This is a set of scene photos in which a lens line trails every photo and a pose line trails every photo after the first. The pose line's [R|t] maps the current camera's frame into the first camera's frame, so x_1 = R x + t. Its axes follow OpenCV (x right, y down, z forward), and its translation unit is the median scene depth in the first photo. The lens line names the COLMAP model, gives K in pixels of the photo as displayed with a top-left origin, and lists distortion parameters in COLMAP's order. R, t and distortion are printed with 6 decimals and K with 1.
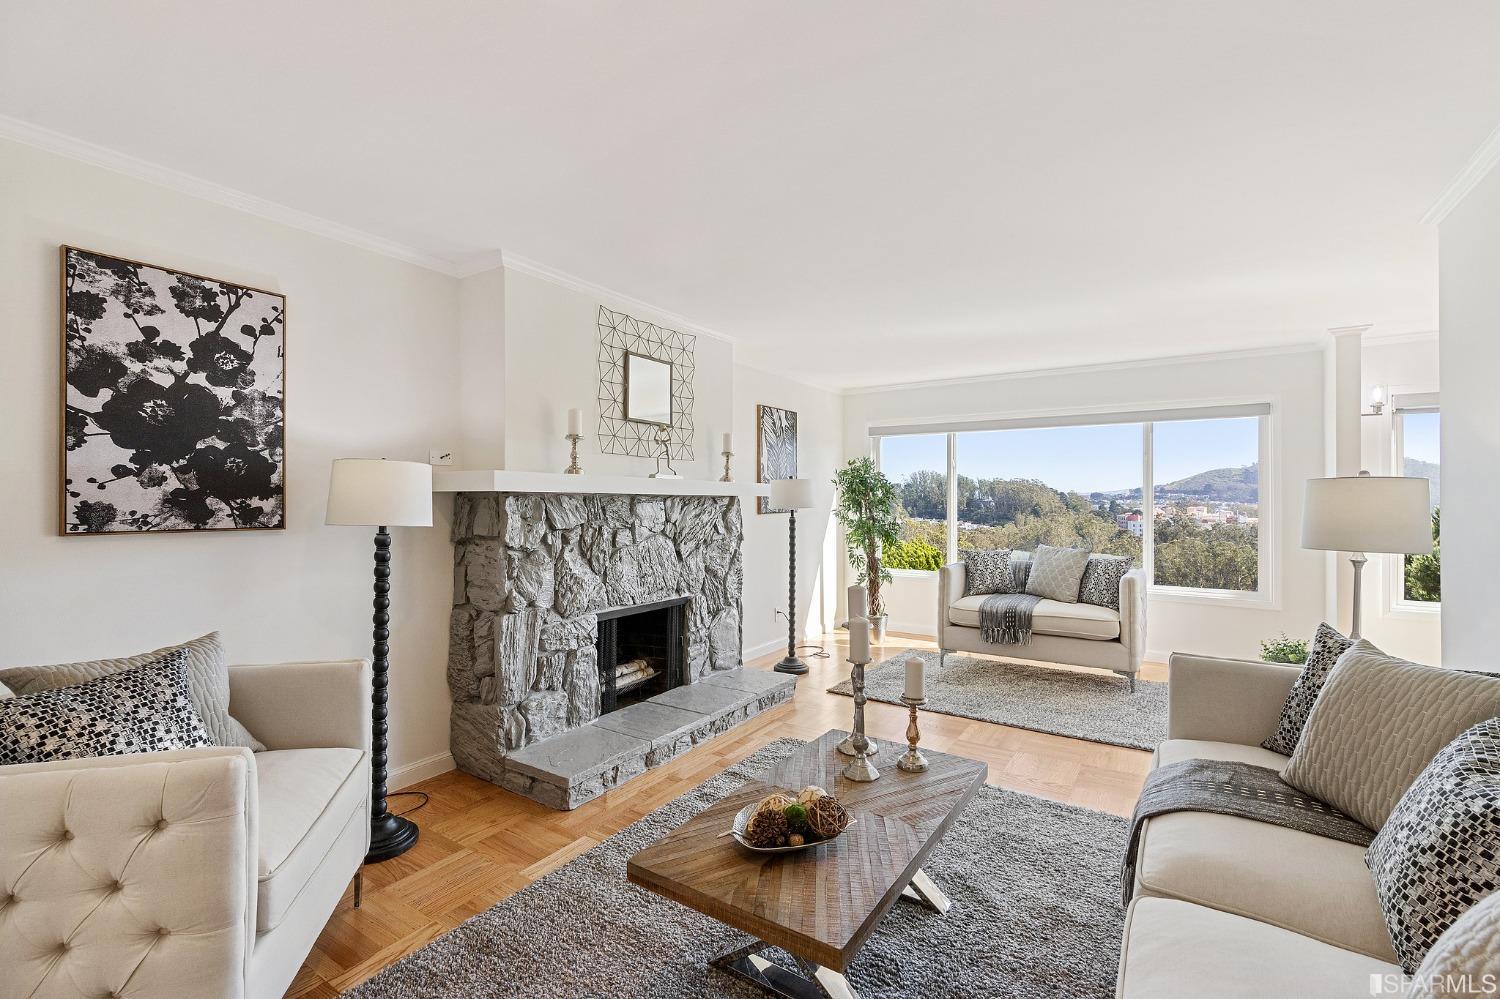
lens RADIAL K [[649.9, 0, 753.0], [0, 649.9, 497.8], [0, 0, 1]] dist [0.003245, -0.001099]
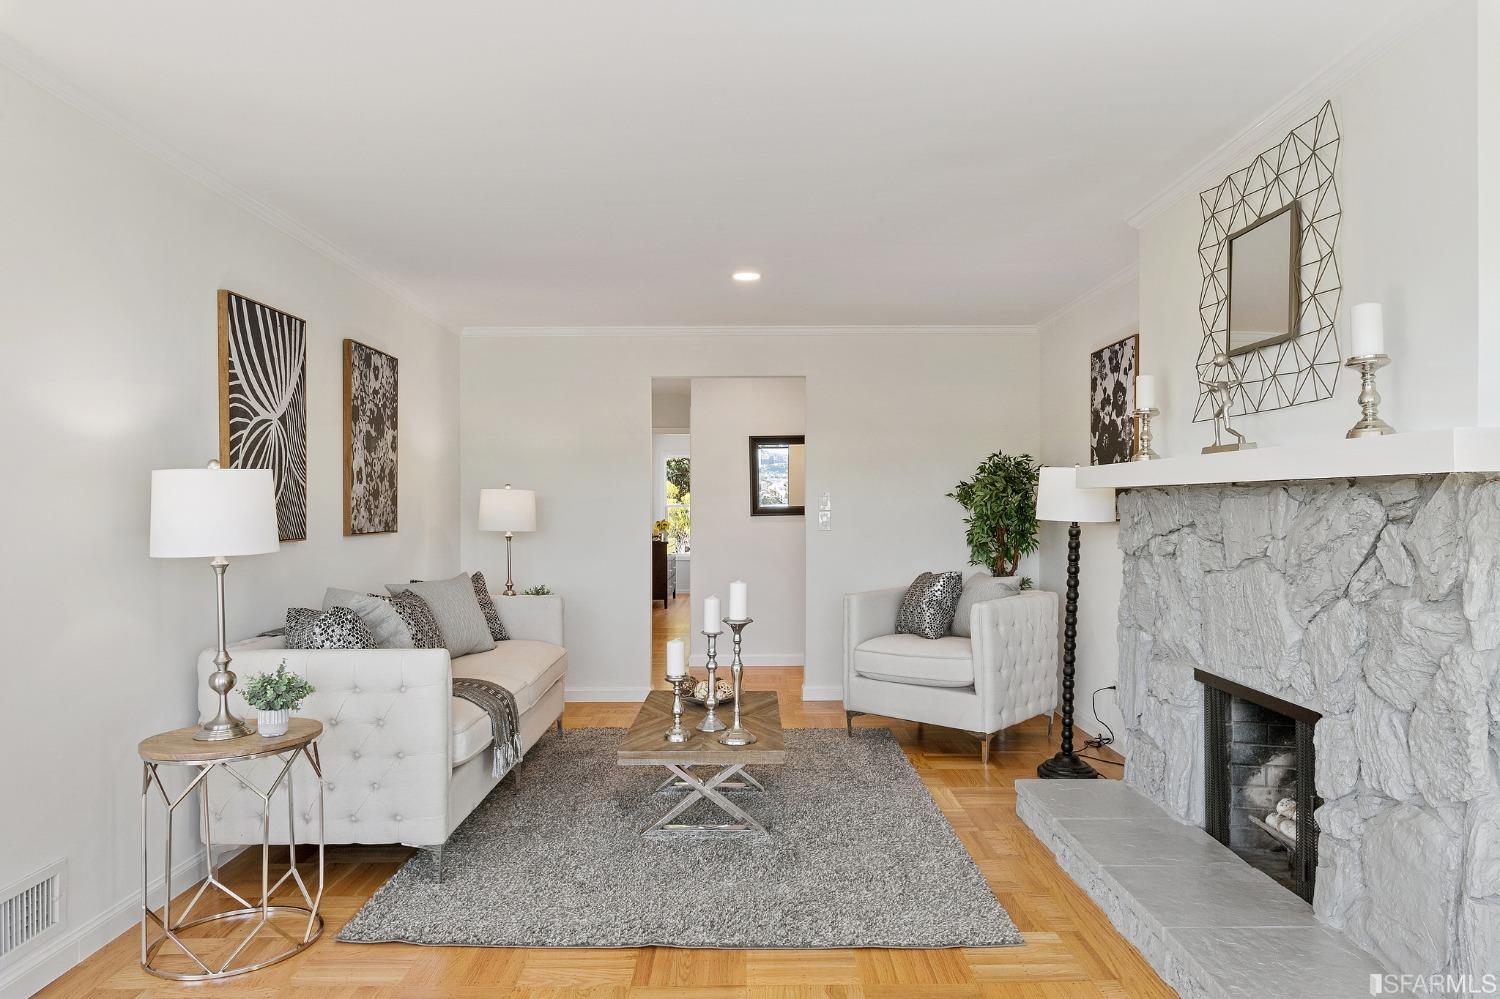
lens RADIAL K [[987.6, 0, 750.0], [0, 987.6, 508.6], [0, 0, 1]] dist [0.005427, -0.001603]
pose [[-0.829967, -0.001885, -0.557809, 0.959380], [-0.000117, 0.999995, -0.003205, 0.028492], [0.557812, -0.002595, -0.829963, 2.199043]]
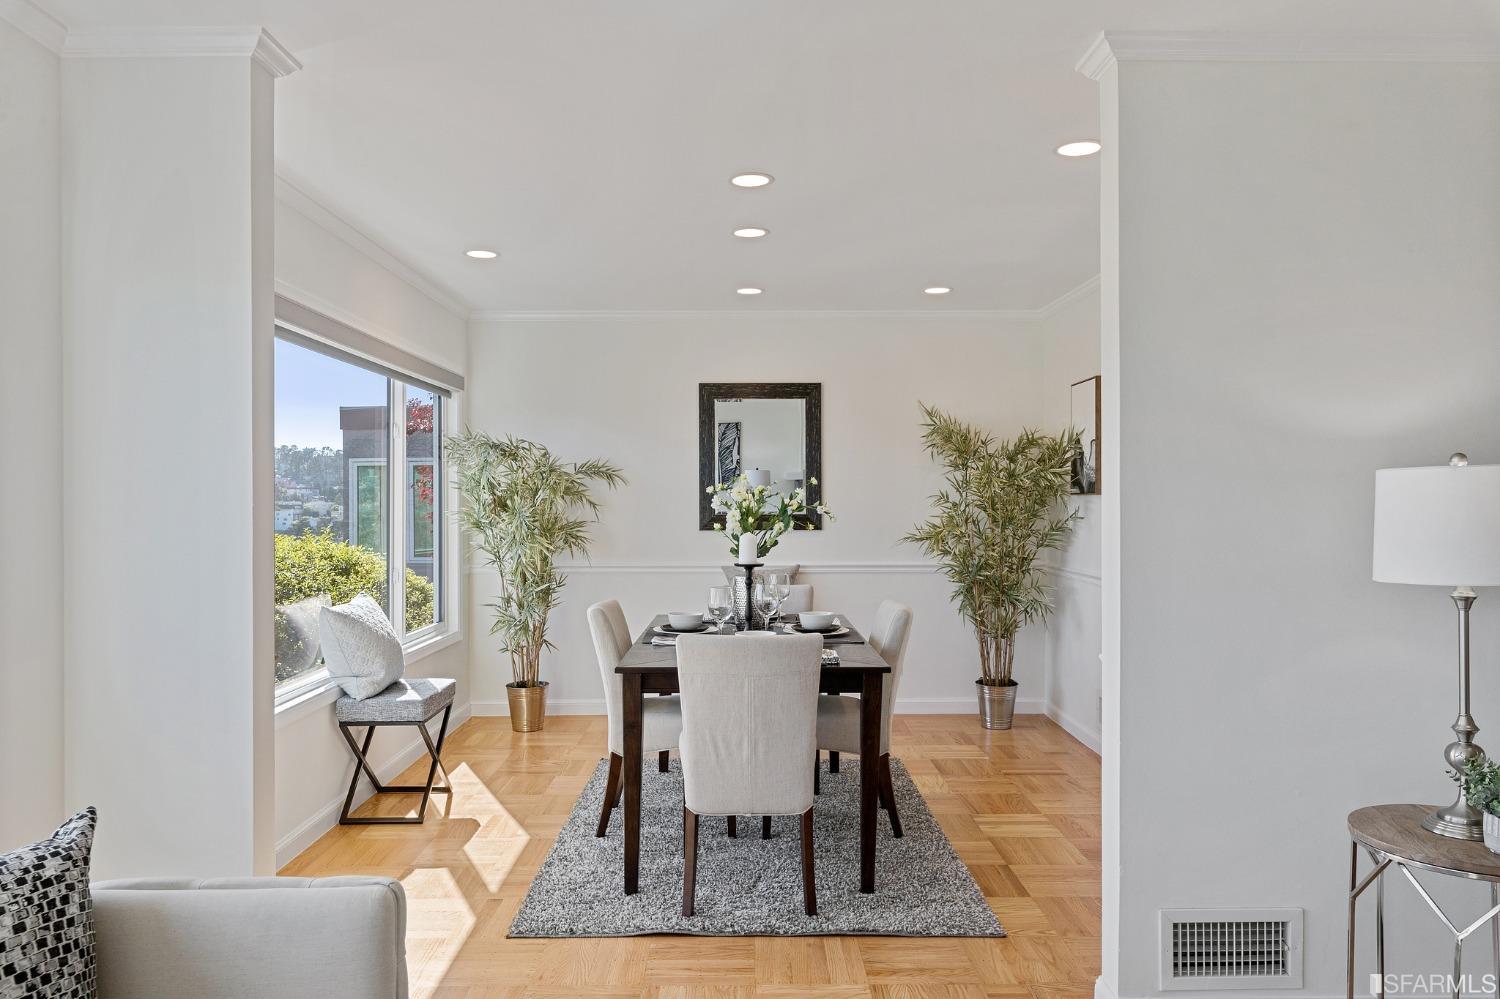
lens RADIAL K [[1042.2, 0, 751.8], [0, 1042.2, 502.9], [0, 0, 1]] dist [-0.009015, 0.001443]
pose [[-0.562456, -0.004300, 0.826816, 0.435435], [-0.002644, 0.999991, 0.003403, 0.008656], [-0.826823, -0.000272, -0.562463, 1.893275]]
